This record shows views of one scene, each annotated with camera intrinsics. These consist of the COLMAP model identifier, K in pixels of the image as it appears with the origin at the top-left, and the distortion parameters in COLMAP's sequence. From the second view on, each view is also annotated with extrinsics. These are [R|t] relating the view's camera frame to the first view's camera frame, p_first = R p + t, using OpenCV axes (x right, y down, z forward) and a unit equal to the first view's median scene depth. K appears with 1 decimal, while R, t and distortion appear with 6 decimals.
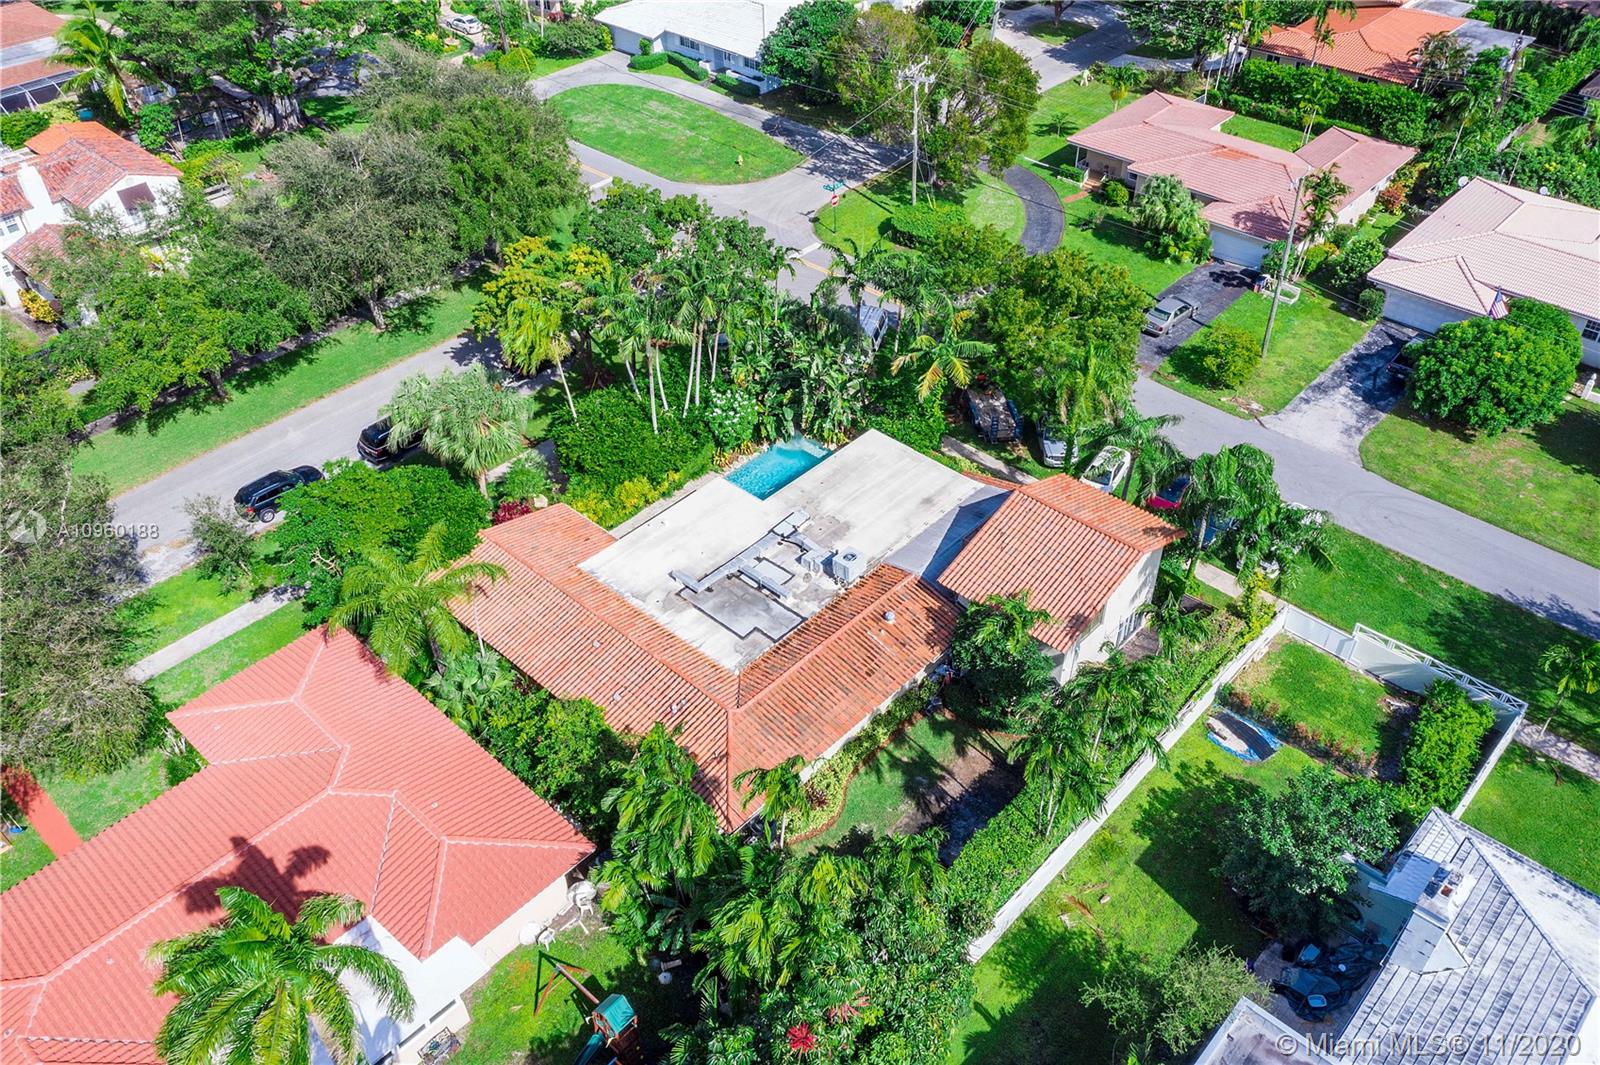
lens RADIAL K [[1292.5, 0, 800.0], [0, 1292.5, 532.5], [0, 0, 1]] dist [-0.026346, 0.000479]
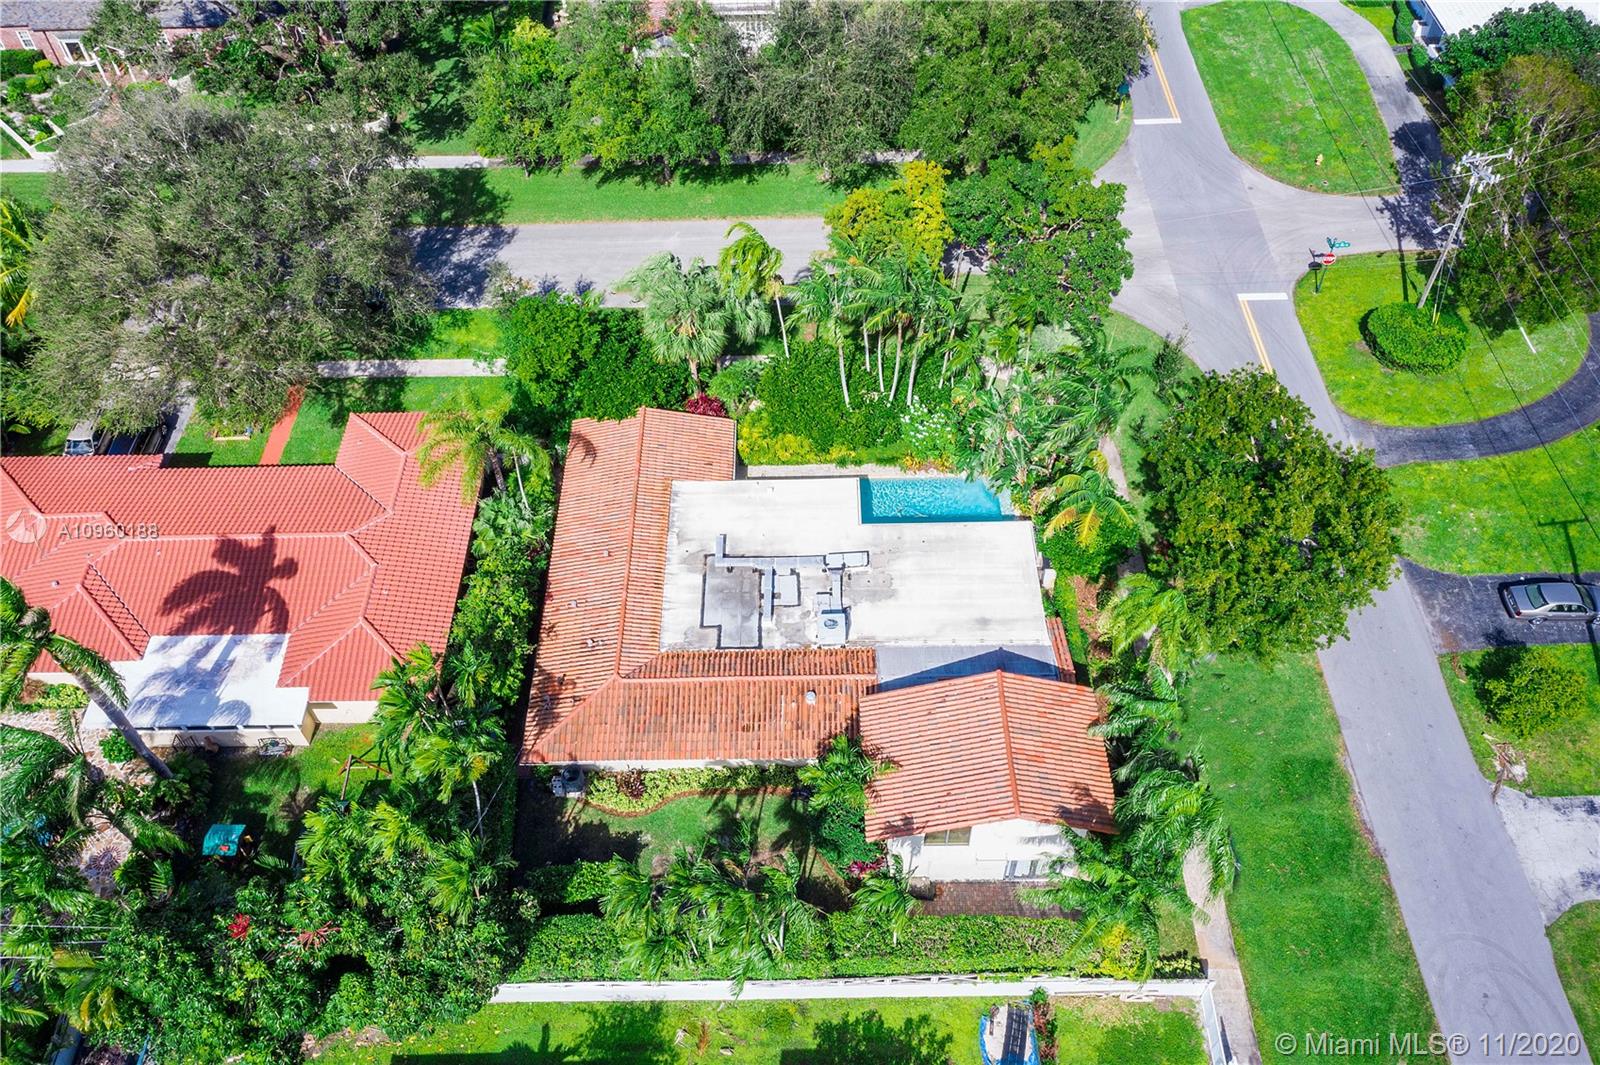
lens RADIAL K [[1261.4, 0, 800.0], [0, 1261.4, 532.5], [0, 0, 1]] dist [0.009592, 0.003405]
pose [[0.678996, 0.558619, -0.476350, 0.466457], [-0.453726, 0.829408, 0.325906, -0.360628], [0.577146, -0.005157, 0.816625, 0.200794]]
